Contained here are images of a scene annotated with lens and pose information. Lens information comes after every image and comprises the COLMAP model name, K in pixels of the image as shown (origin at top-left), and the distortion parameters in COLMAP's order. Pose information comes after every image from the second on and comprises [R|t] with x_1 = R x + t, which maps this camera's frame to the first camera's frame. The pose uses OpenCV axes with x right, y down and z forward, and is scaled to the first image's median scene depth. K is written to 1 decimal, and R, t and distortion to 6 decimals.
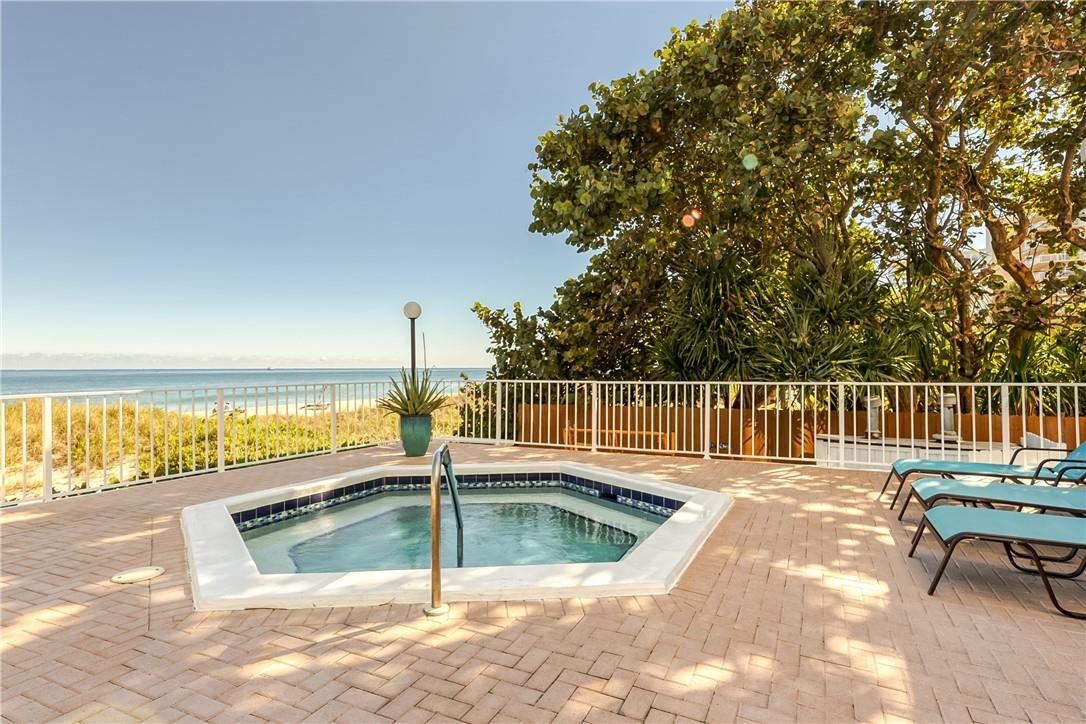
lens RADIAL K [[580.0, 0, 543.0], [0, 580.0, 362.0], [0, 0, 1]] dist [0.000783, 0.000250]
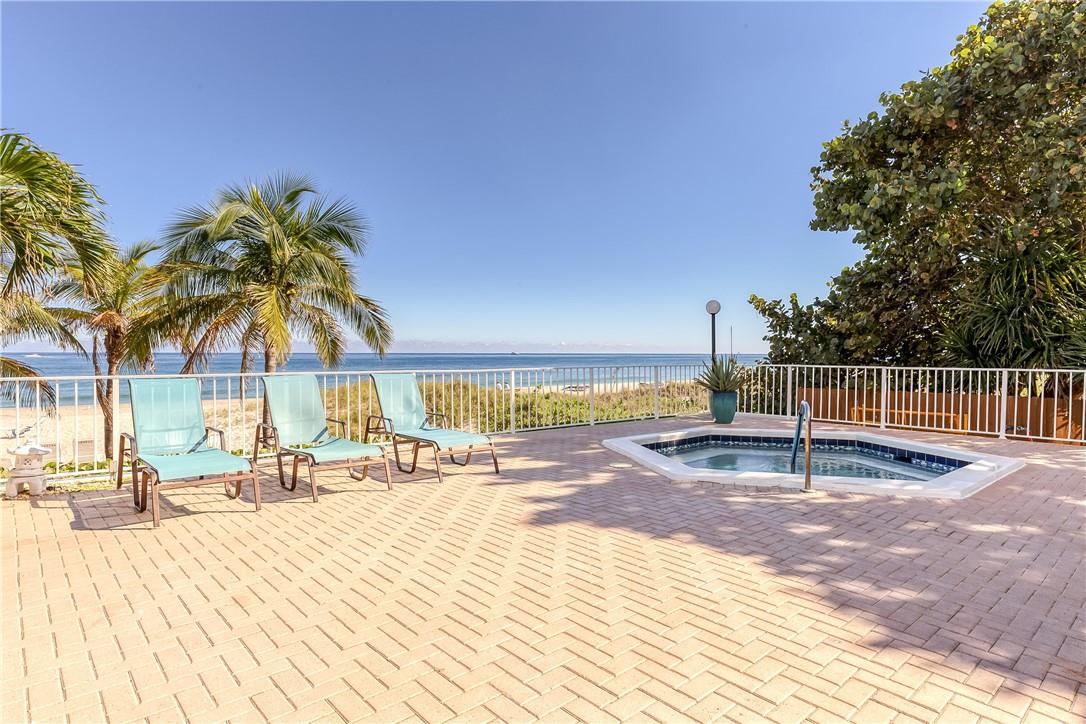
lens RADIAL K [[594.1, 0, 543.7], [0, 594.1, 361.7], [0, 0, 1]] dist [0.000542, -0.001326]
pose [[0.923049, 0.011477, -0.384510, -0.066122], [-0.002347, 0.999704, 0.024206, -0.003106], [0.384674, -0.021441, 0.922803, -0.275437]]
